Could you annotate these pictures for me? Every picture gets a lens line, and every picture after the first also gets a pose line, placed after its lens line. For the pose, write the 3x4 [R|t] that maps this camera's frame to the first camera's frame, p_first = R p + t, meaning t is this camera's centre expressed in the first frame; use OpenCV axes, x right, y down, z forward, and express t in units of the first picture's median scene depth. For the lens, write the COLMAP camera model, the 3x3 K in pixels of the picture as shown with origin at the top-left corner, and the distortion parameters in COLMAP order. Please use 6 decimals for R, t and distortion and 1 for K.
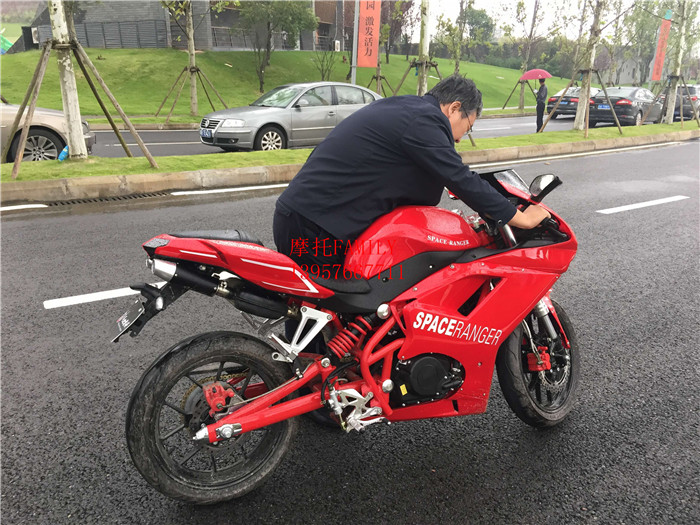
lens RADIAL K [[605.7, 0, 350.0], [0, 605.7, 262.5], [0, 0, 1]] dist [0.065067, -0.125351]
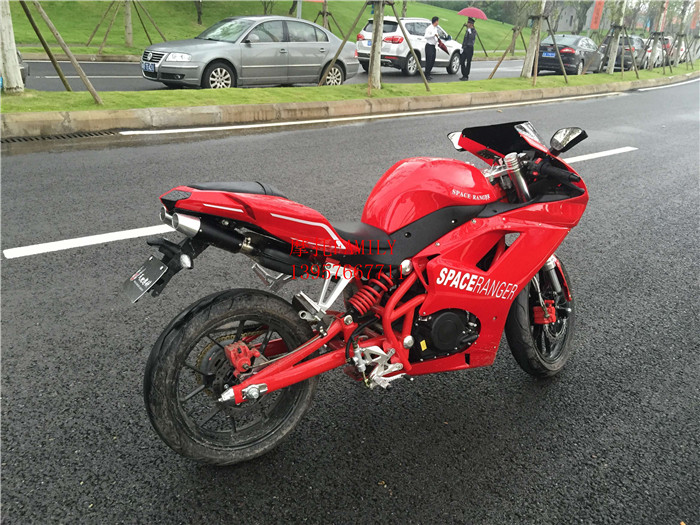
lens RADIAL K [[605.7, 0, 350.0], [0, 605.7, 262.5], [0, 0, 1]] dist [0.065067, -0.125351]
pose [[0.994060, 0.001124, 0.108825, -0.123591], [-0.011189, 0.995703, 0.091926, -0.013574], [-0.108254, -0.092597, 0.989801, 0.040719]]
